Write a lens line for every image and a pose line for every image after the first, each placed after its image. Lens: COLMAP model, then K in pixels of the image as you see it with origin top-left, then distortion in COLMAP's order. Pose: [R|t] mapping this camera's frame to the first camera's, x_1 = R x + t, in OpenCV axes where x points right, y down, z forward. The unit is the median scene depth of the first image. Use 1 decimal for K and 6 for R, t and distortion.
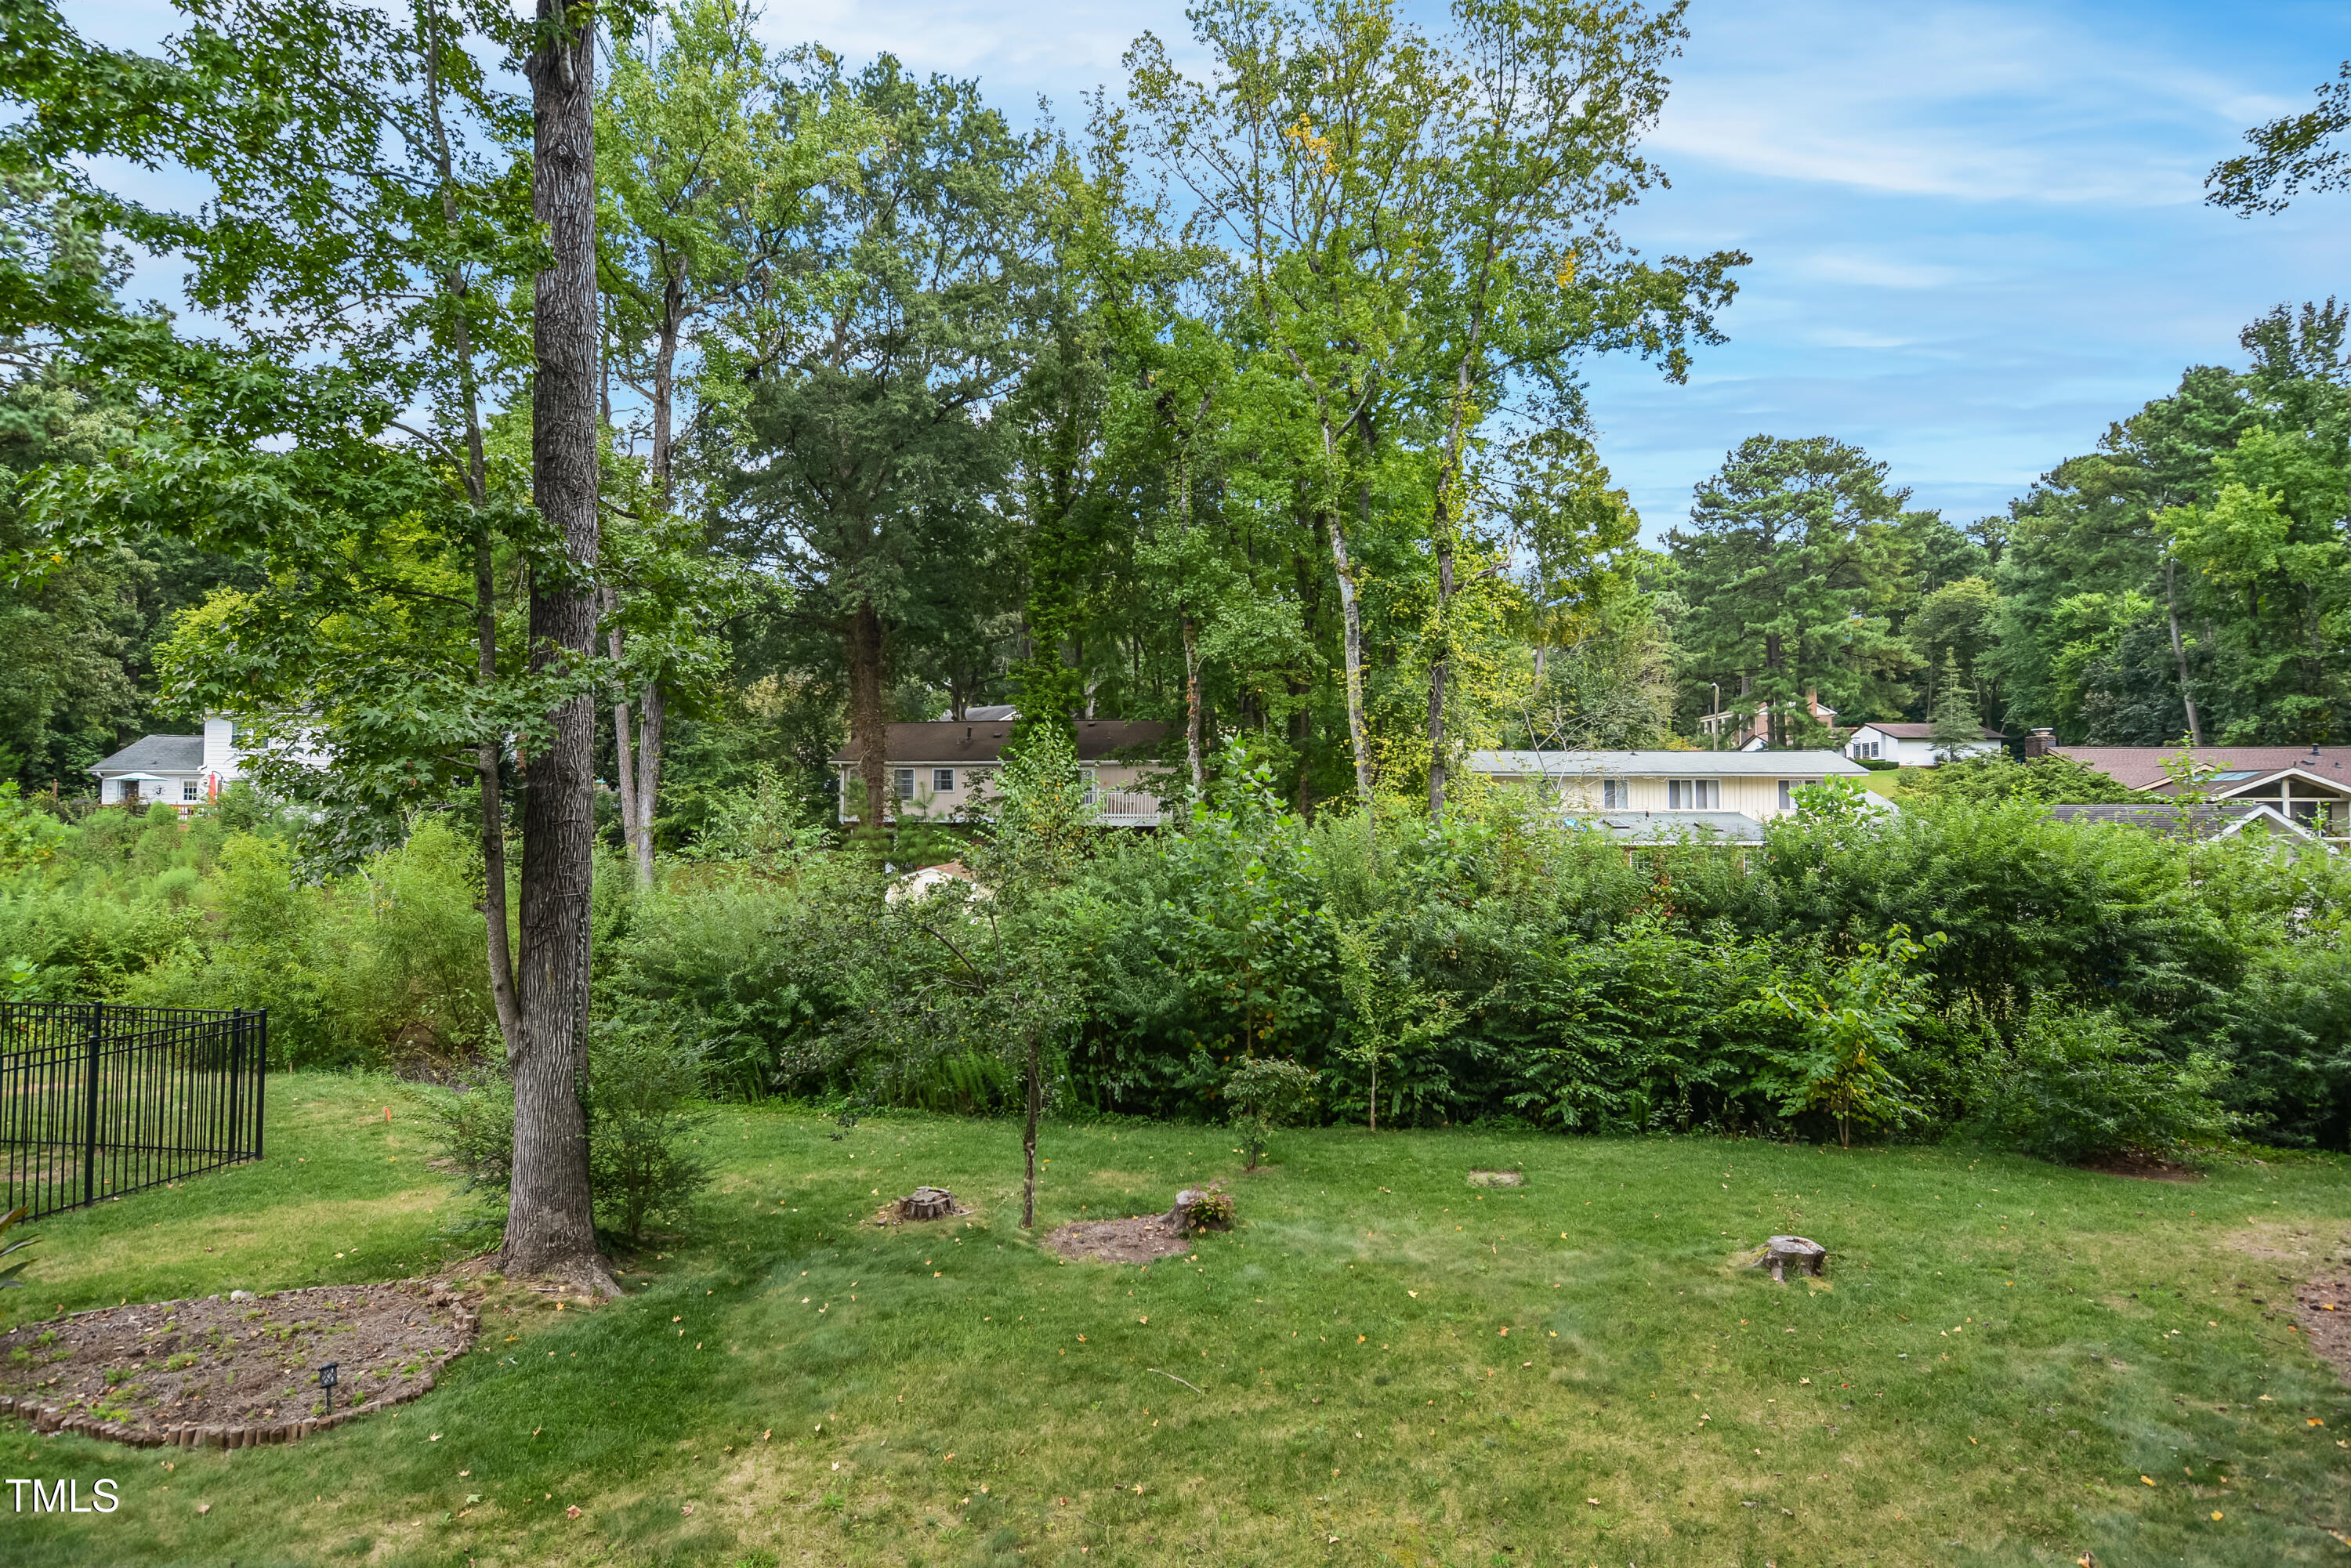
lens RADIAL K [[1160.8, 0, 1171.9], [0, 1160.8, 785.1], [0, 0, 1]] dist [-0.023712, 0.005205]
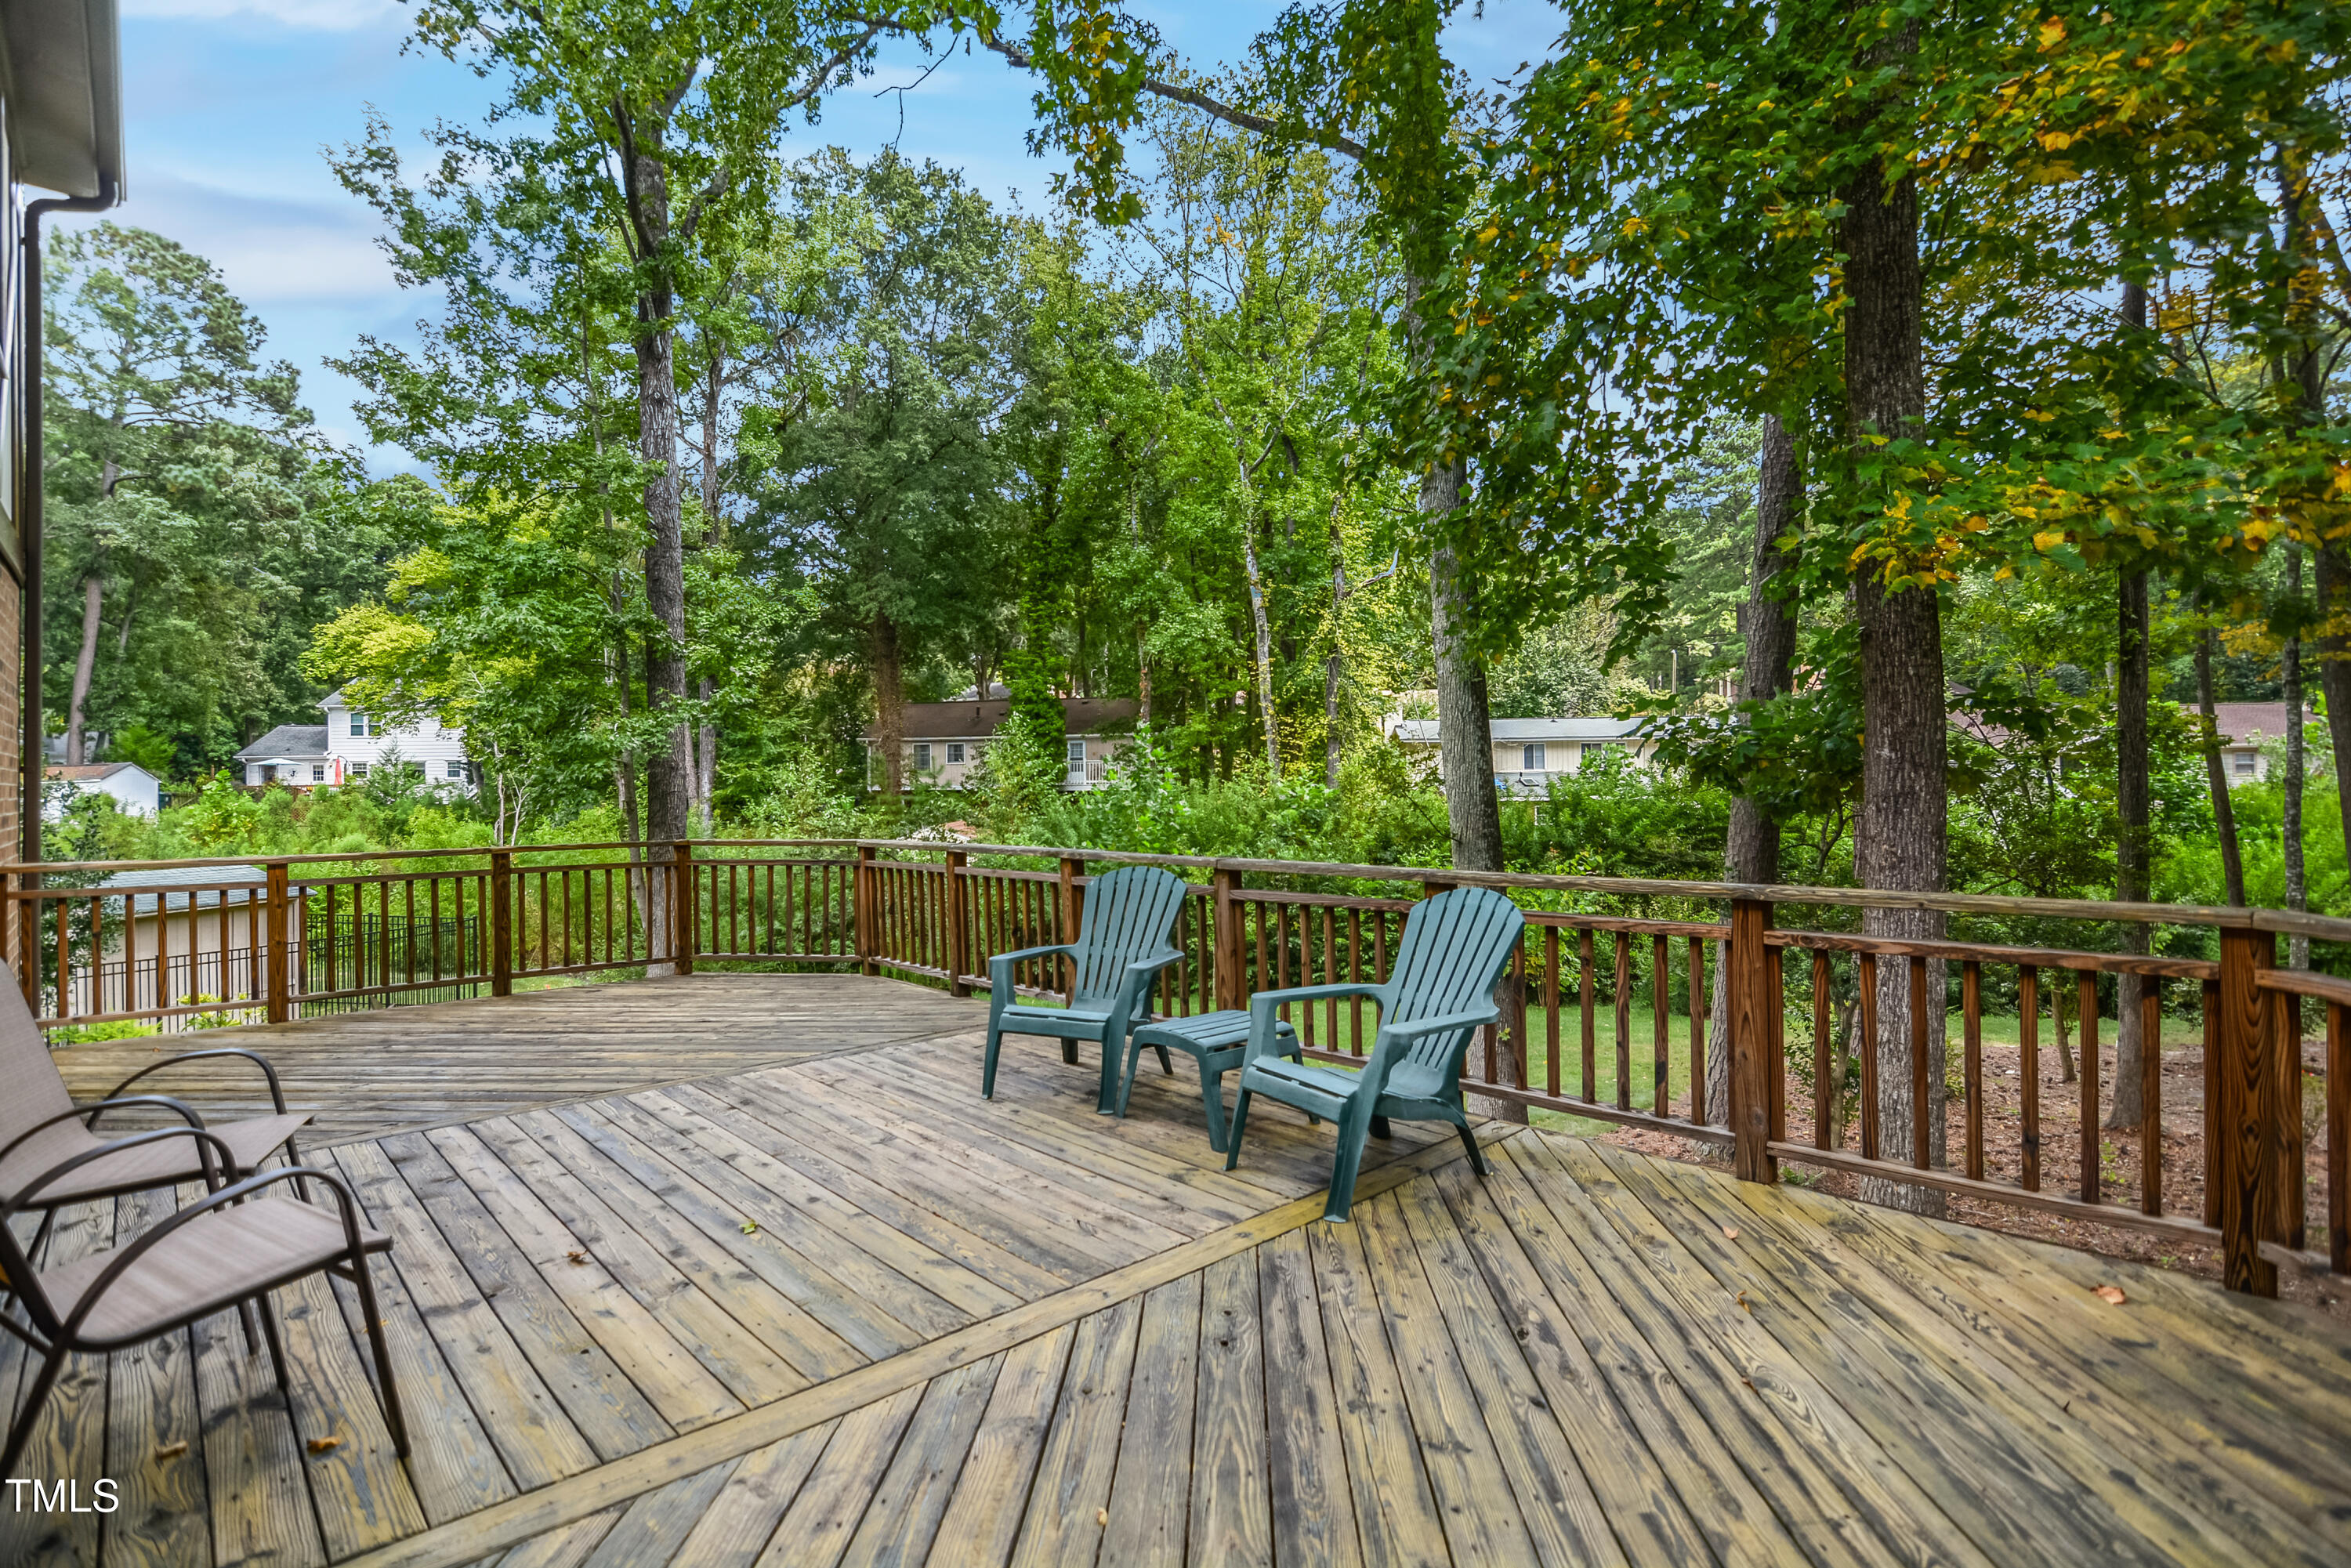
lens RADIAL K [[1160.8, 0, 1176.8], [0, 1160.8, 782.2], [0, 0, 1]] dist [-0.023712, 0.005205]
pose [[0.999293, -0.015431, -0.034270, 0.083221], [0.016365, 0.999497, 0.027155, -0.004754], [0.033834, -0.027697, 0.999044, -0.201881]]
